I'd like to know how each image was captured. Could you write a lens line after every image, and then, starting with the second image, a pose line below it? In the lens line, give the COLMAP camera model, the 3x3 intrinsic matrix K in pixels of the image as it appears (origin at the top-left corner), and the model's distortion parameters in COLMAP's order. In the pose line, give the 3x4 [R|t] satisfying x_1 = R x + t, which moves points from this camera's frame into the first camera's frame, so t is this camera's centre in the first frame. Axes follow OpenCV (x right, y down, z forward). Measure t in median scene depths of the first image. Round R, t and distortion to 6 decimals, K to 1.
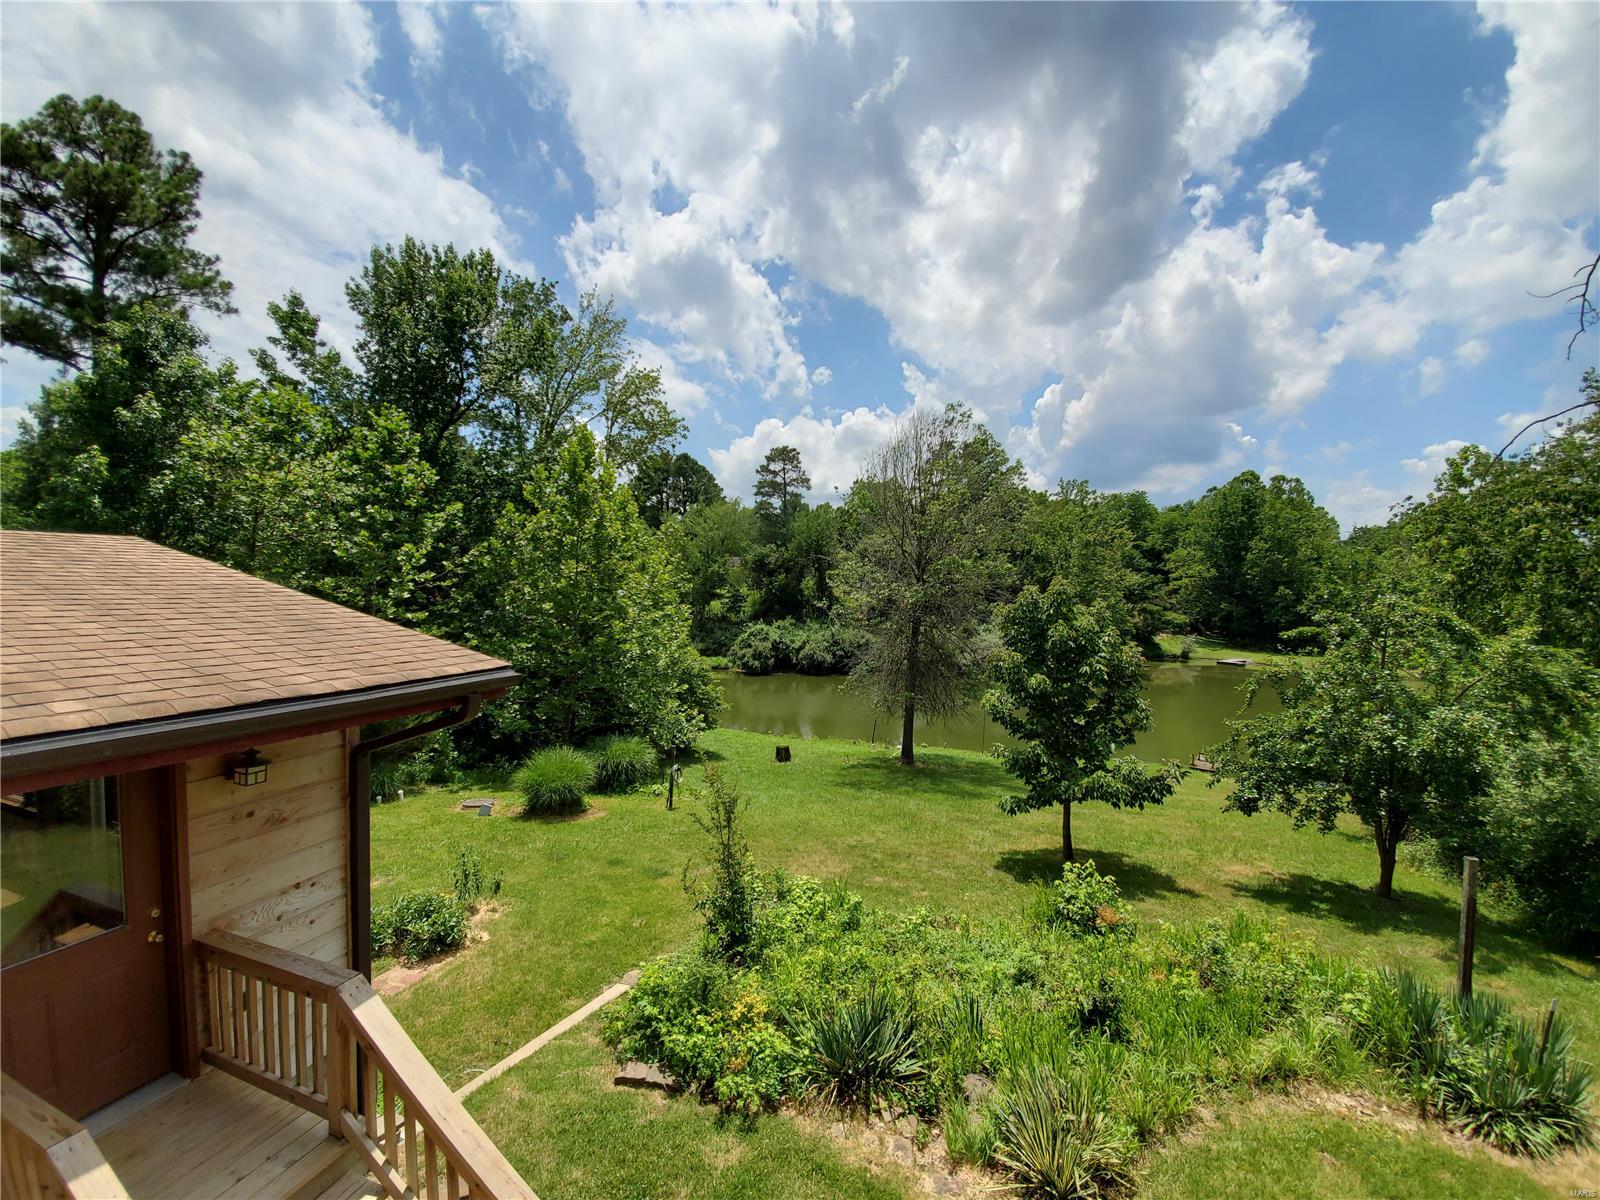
lens RADIAL K [[650.8, 0, 799.6], [0, 650.8, 598.6], [0, 0, 1]] dist [-0.008975, -0.000504]
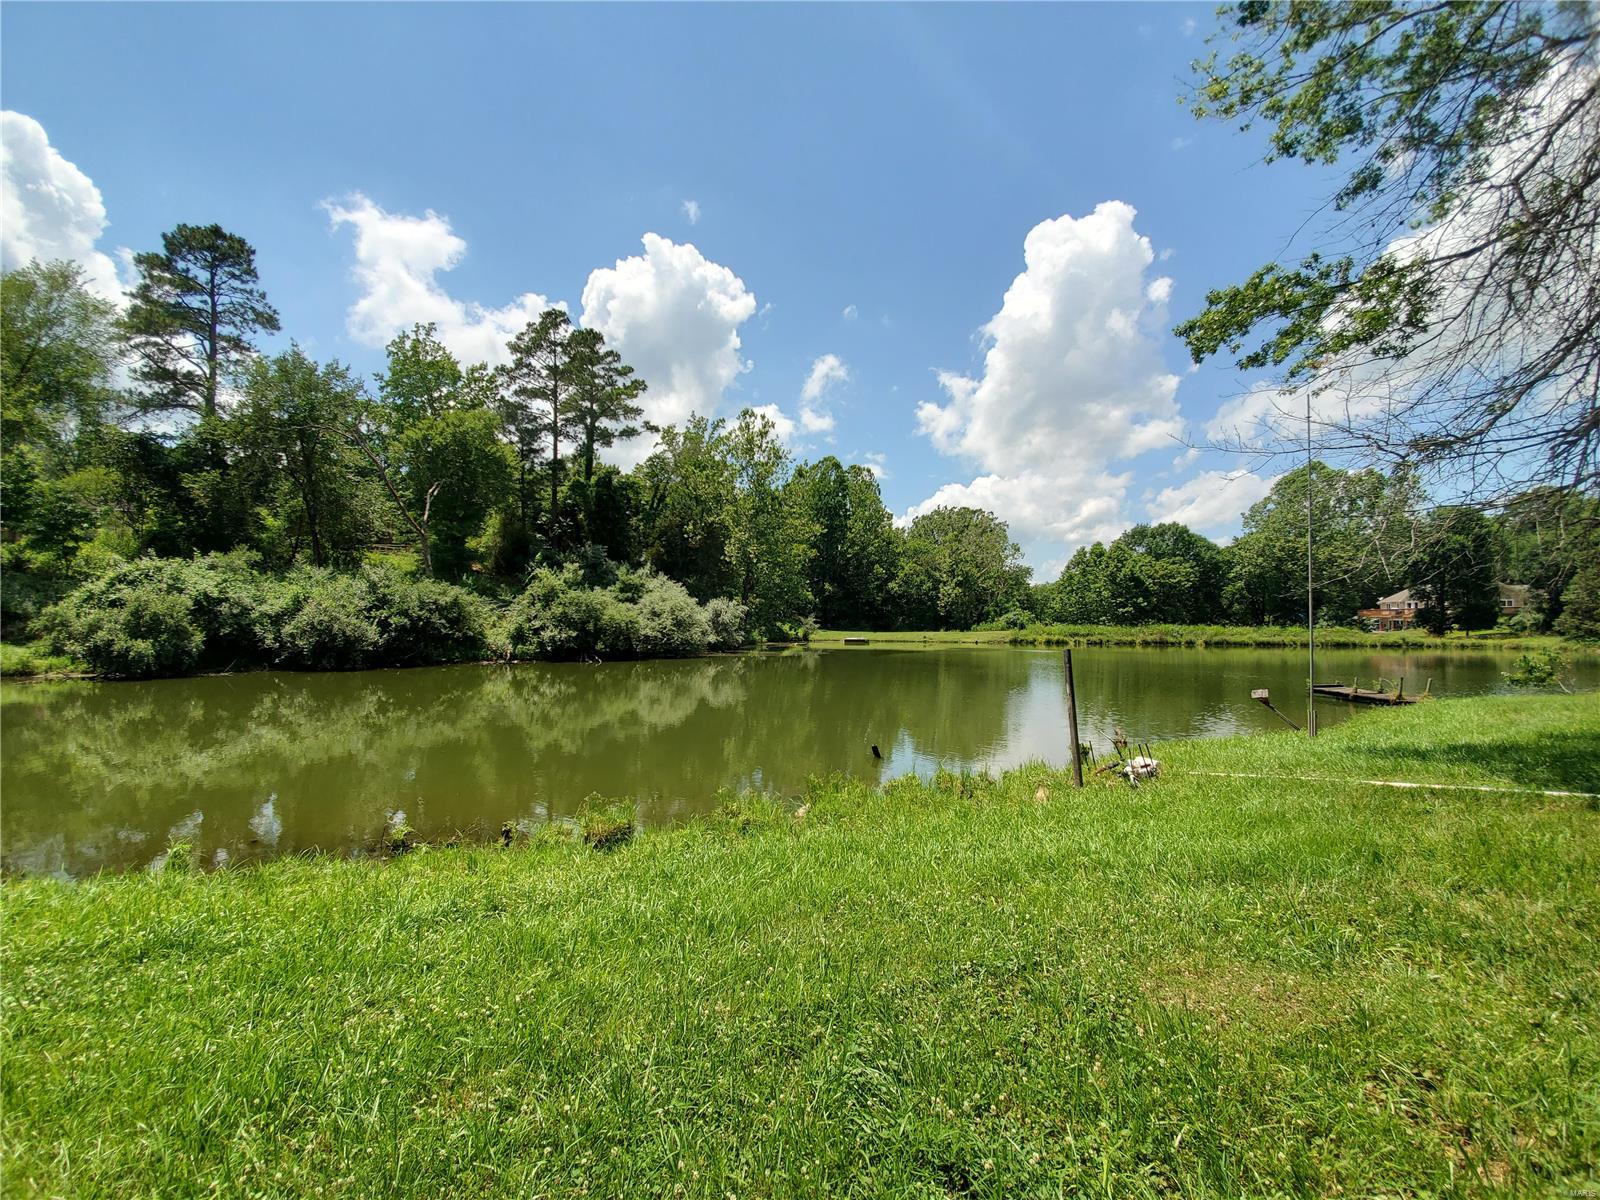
lens RADIAL K [[650.8, 0, 800.7], [0, 650.8, 604.3], [0, 0, 1]] dist [-0.008975, -0.000504]
pose [[0.724541, 0.010020, 0.689159, -0.046353], [0.006040, 0.999764, -0.020886, 0.081248], [-0.689205, 0.019295, 0.724309, 0.463724]]
